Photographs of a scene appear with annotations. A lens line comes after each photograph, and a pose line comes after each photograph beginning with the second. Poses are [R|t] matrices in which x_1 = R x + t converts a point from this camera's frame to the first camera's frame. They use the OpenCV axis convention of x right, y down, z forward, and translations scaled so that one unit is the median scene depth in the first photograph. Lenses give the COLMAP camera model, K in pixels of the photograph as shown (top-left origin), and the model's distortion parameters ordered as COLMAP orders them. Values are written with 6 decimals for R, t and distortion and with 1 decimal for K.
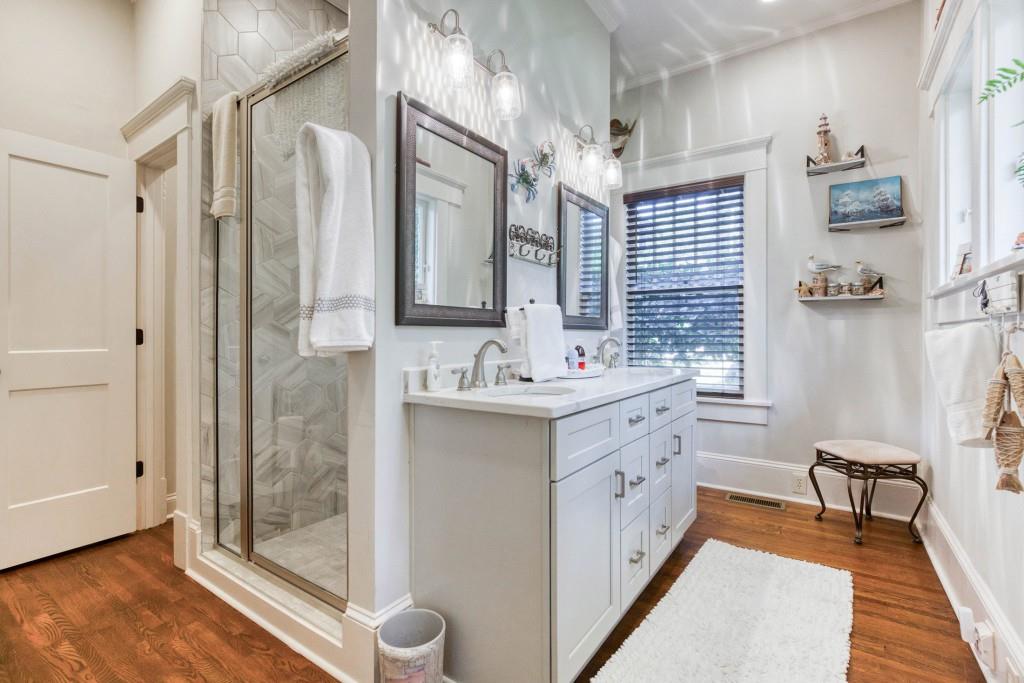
lens RADIAL K [[464.3, 0, 514.6], [0, 464.3, 332.9], [0, 0, 1]] dist [-0.008128, 0.000100]
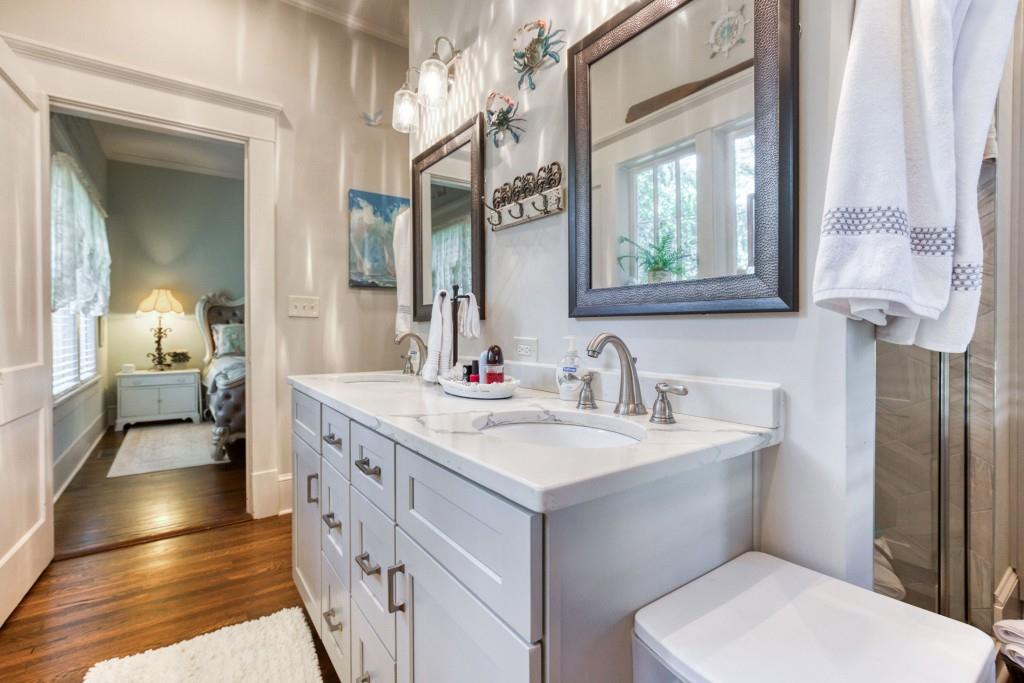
lens RADIAL K [[464.3, 0, 514.6], [0, 464.3, 332.9], [0, 0, 1]] dist [-0.008128, 0.000100]
pose [[-0.329269, 0.007505, -0.944206, 0.721047], [0.000569, 0.999970, 0.007750, 0.005818], [0.944236, 0.002014, -0.329263, 1.263478]]
